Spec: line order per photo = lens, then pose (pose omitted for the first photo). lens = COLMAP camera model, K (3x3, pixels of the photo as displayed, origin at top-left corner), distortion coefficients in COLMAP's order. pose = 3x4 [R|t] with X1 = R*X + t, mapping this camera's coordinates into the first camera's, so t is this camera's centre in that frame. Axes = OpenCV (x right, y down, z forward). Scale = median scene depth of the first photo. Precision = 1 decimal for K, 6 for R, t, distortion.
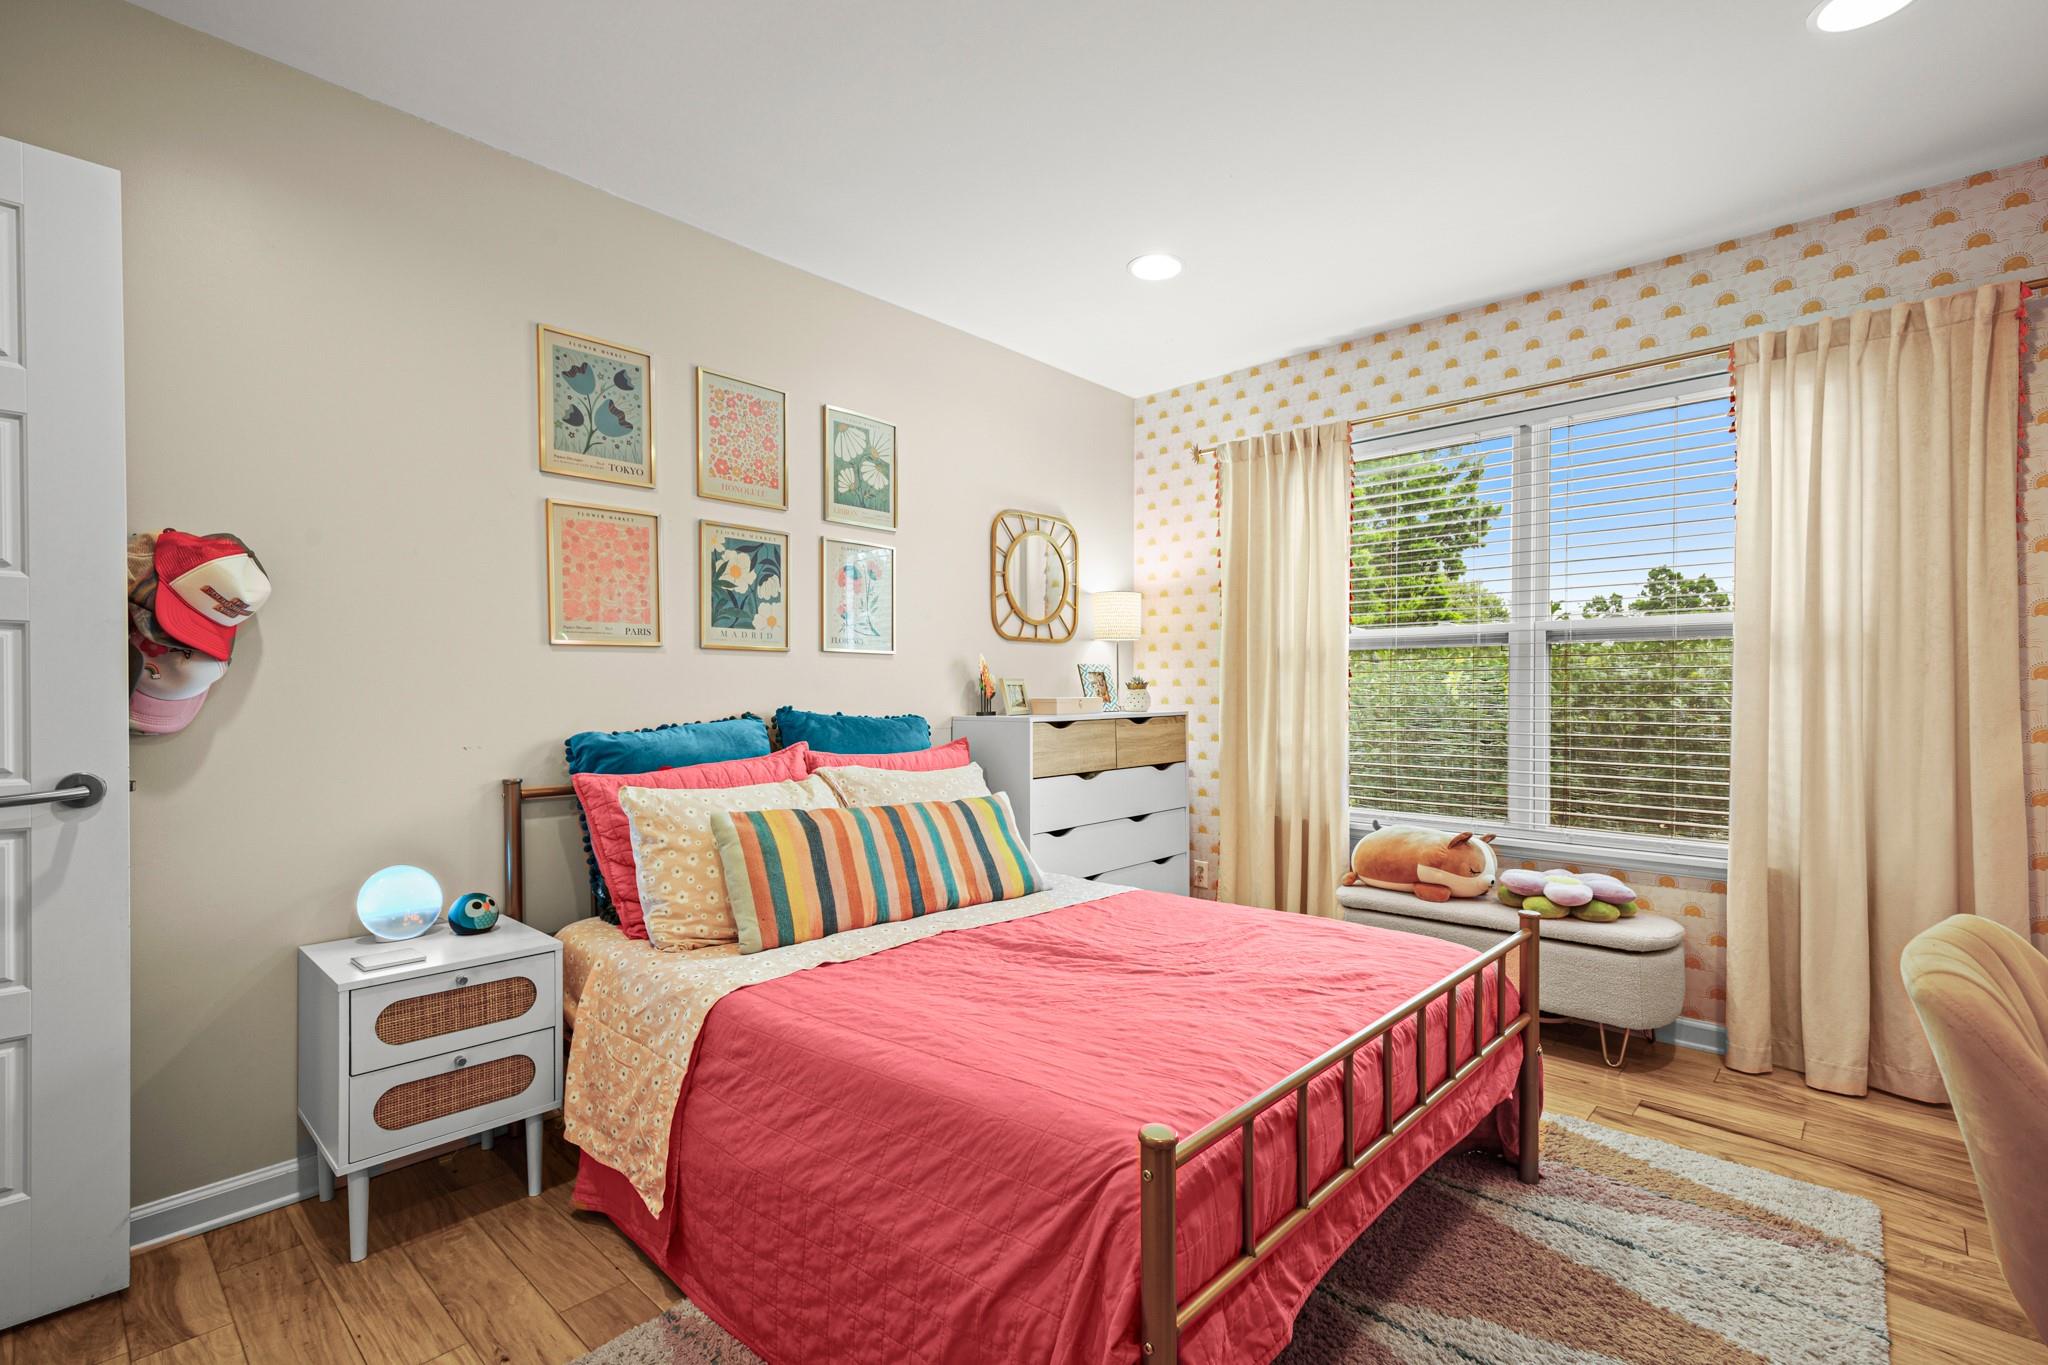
lens RADIAL K [[932.4, 0, 1038.9], [0, 932.4, 698.1], [0, 0, 1]] dist [0.001445, -0.000298]
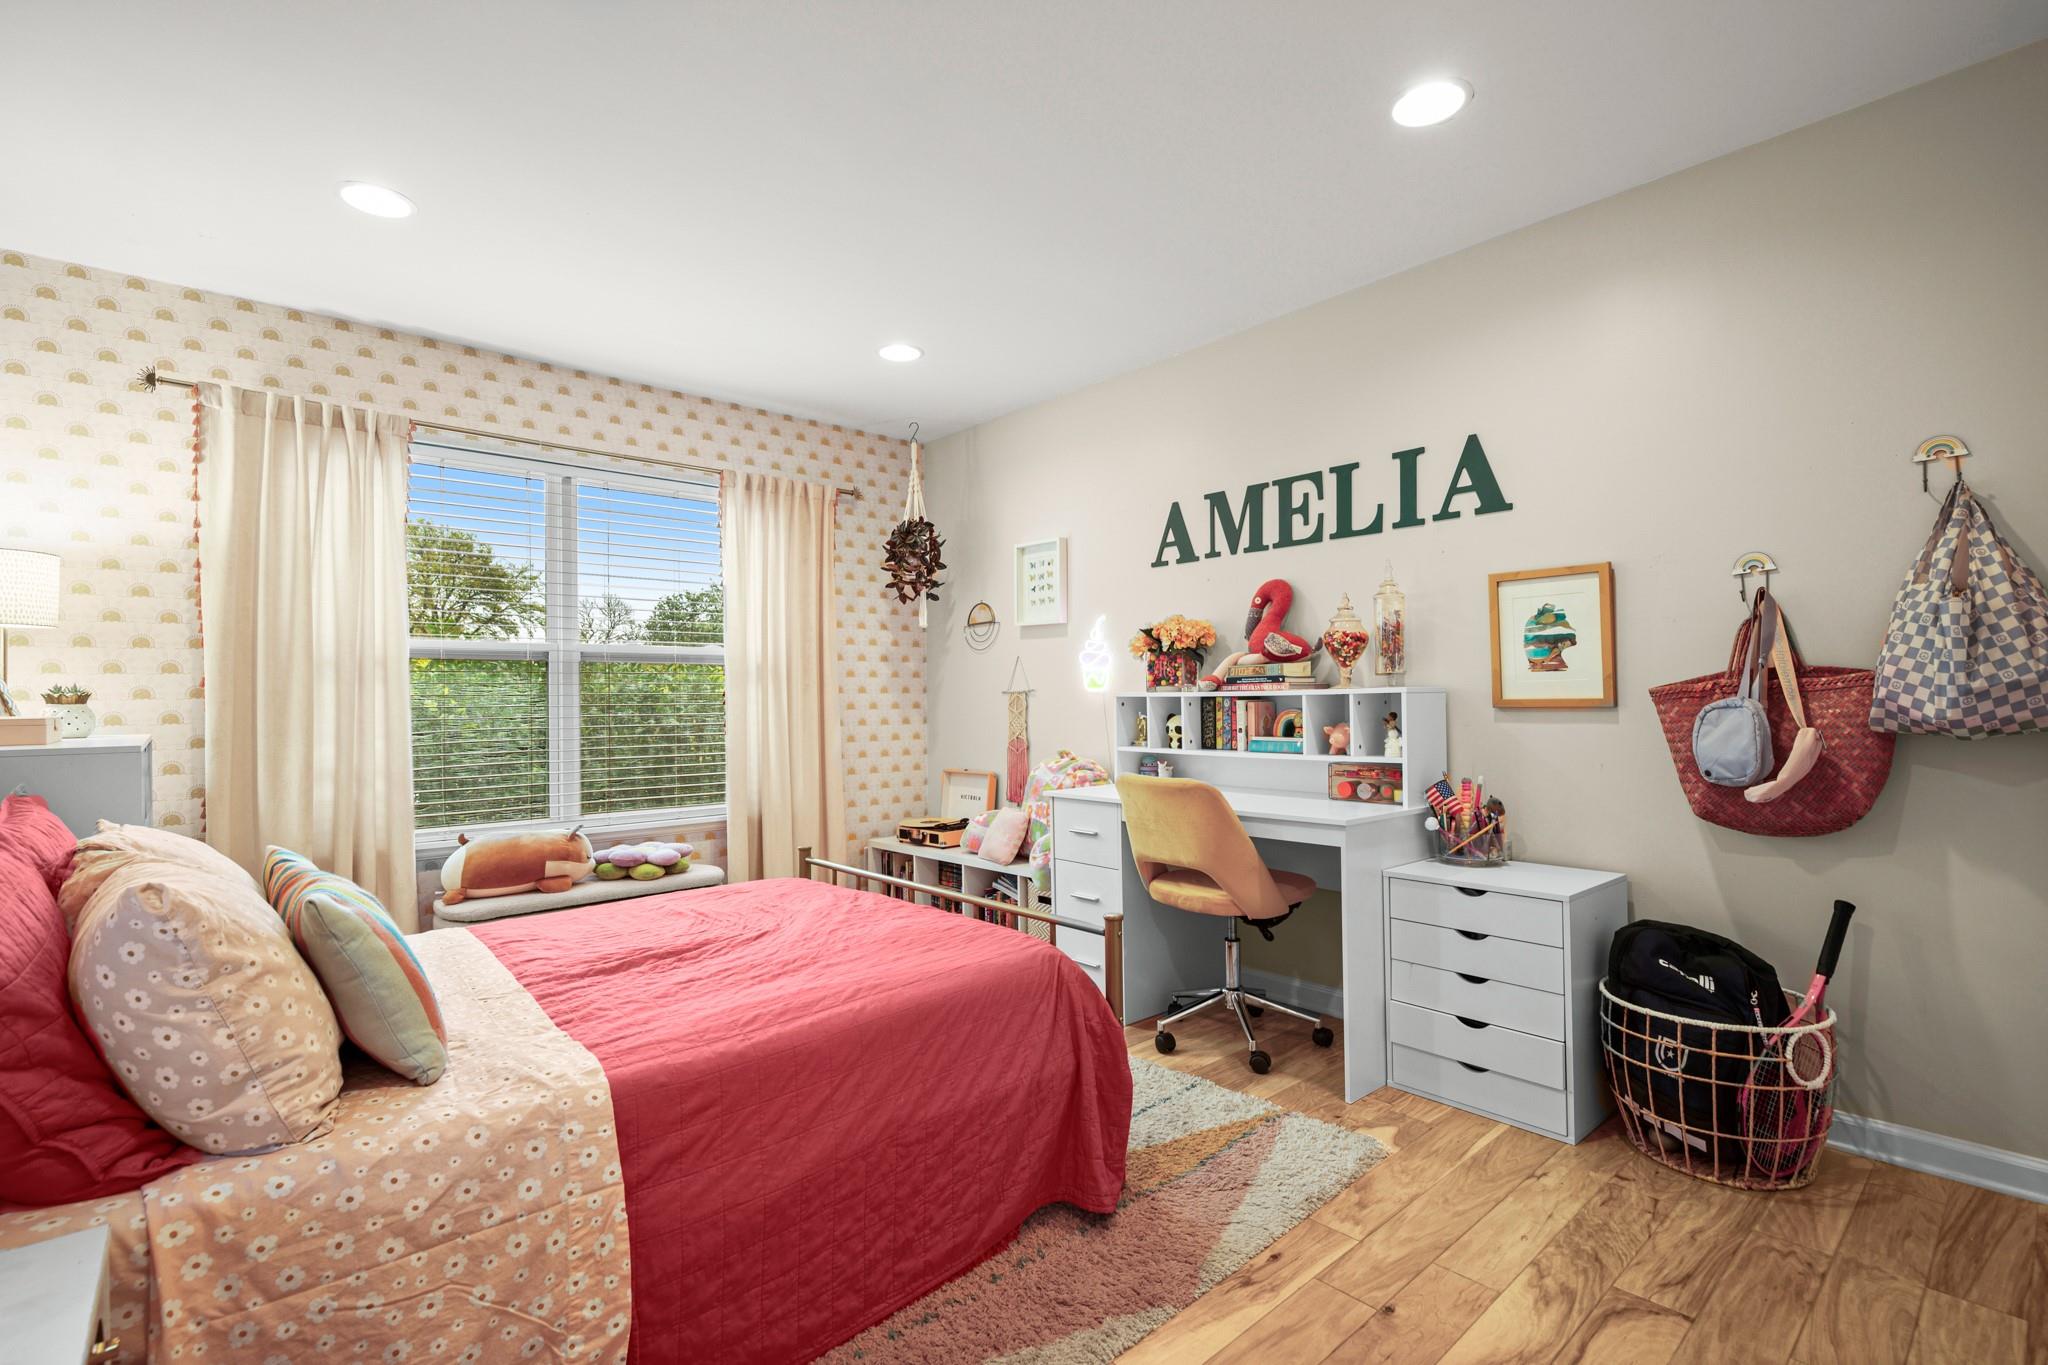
lens RADIAL K [[932.4, 0, 1040.2], [0, 932.4, 677.0], [0, 0, 1]] dist [0.001445, -0.000298]
pose [[0.101421, 0.022514, 0.994589, -0.627046], [0.017816, 0.999542, -0.024443, 0.000639], [-0.994684, 0.020199, 0.100973, 0.314787]]
